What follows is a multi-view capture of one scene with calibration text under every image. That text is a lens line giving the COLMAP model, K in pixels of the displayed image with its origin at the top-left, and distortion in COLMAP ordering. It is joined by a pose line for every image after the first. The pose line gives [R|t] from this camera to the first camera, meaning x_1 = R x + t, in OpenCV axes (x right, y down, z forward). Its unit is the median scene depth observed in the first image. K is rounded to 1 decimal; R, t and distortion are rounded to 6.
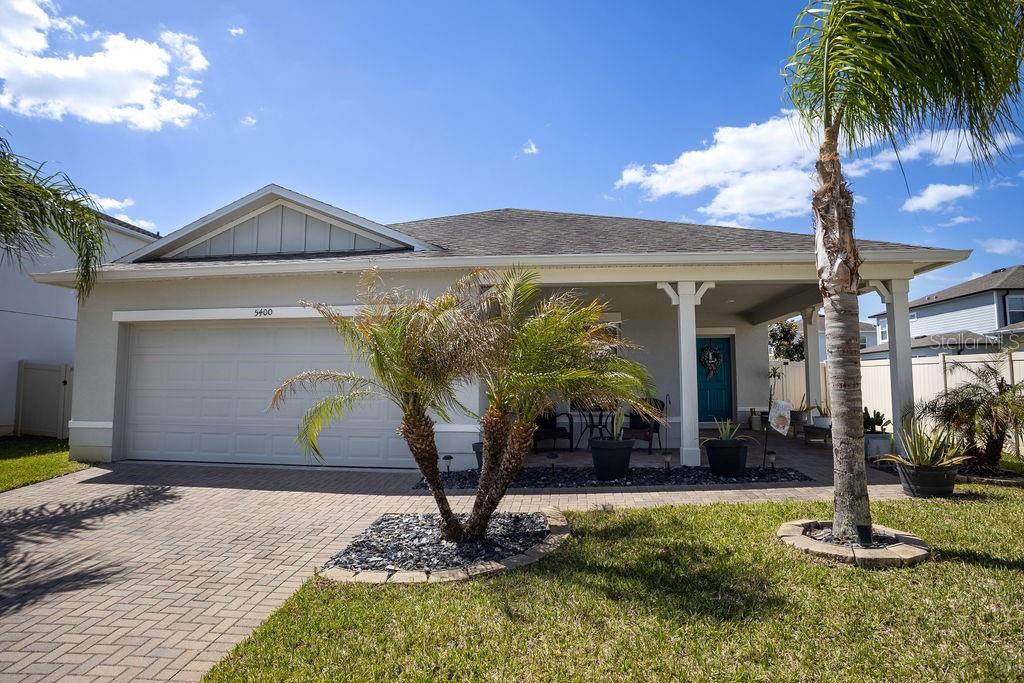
lens RADIAL K [[594.0, 0, 514.6], [0, 594.0, 335.6], [0, 0, 1]] dist [-0.113434, 0.063059]
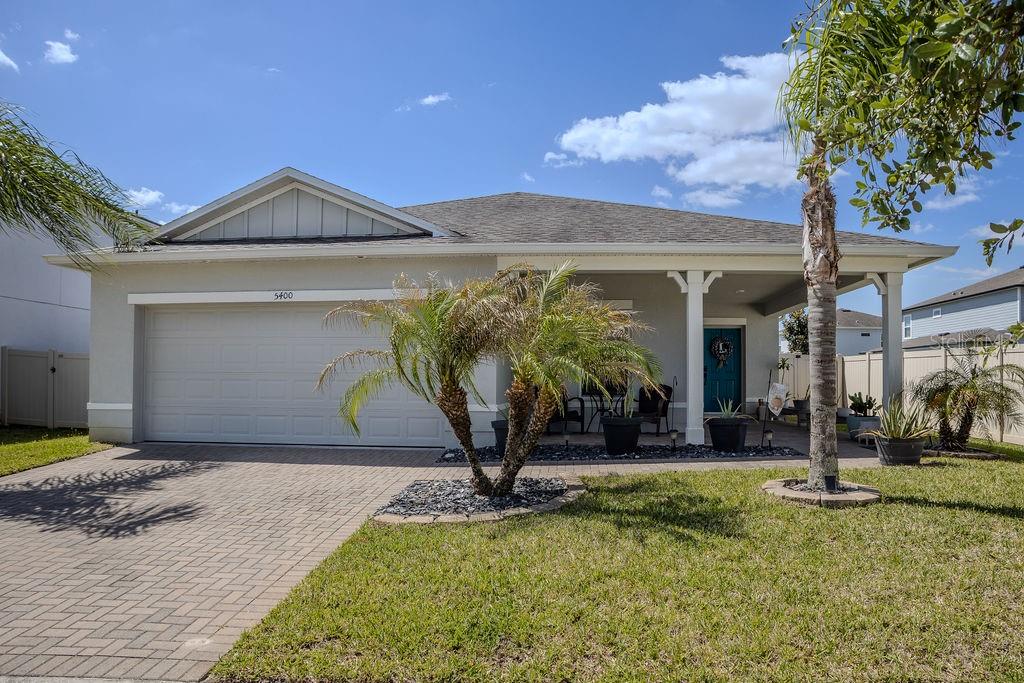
lens RADIAL K [[660.2, 0, 540.1], [0, 660.2, 379.4], [0, 0, 1]] dist [-0.124297, 0.086196]
pose [[0.999081, 0.007767, 0.042155, -0.033701], [-0.010968, 0.997028, 0.076259, 0.016217], [-0.041437, -0.076652, 0.996197, -0.172571]]
